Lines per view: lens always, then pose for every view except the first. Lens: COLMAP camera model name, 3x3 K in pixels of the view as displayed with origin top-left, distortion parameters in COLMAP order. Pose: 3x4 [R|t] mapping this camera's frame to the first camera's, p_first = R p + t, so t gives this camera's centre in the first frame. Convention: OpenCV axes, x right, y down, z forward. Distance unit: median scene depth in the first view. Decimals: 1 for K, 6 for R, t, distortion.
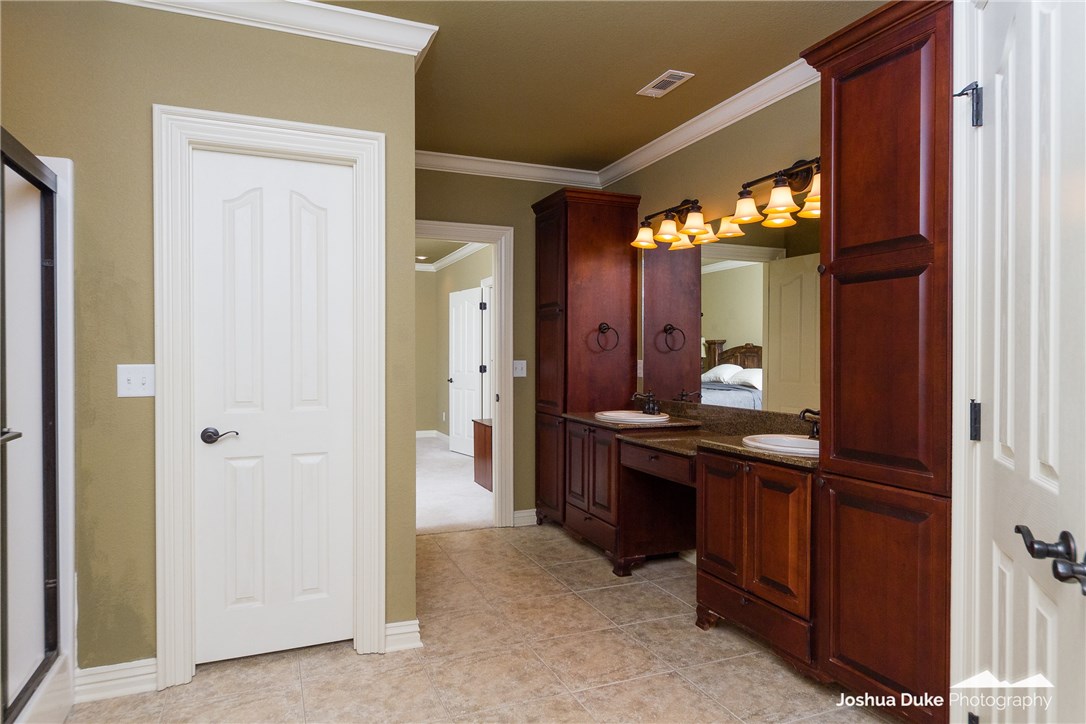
lens RADIAL K [[653.1, 0, 543.0], [0, 653.1, 362.0], [0, 0, 1]] dist [-0.002765, -0.000468]
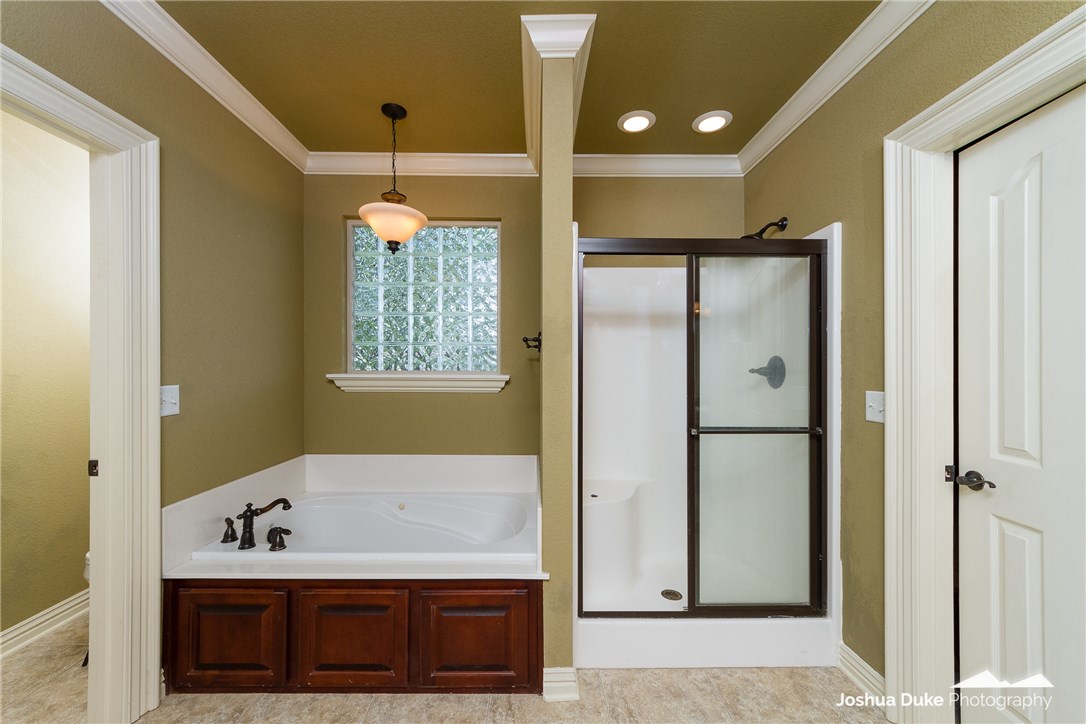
lens RADIAL K [[412.3, 0, 540.0], [0, 412.3, 367.9], [0, 0, 1]] dist [0.000300, 0.000033]
pose [[-0.386059, -0.002839, -0.922470, 0.204142], [-0.008538, 0.999963, 0.000496, -0.030116], [0.922435, 0.008068, -0.386069, 0.759305]]
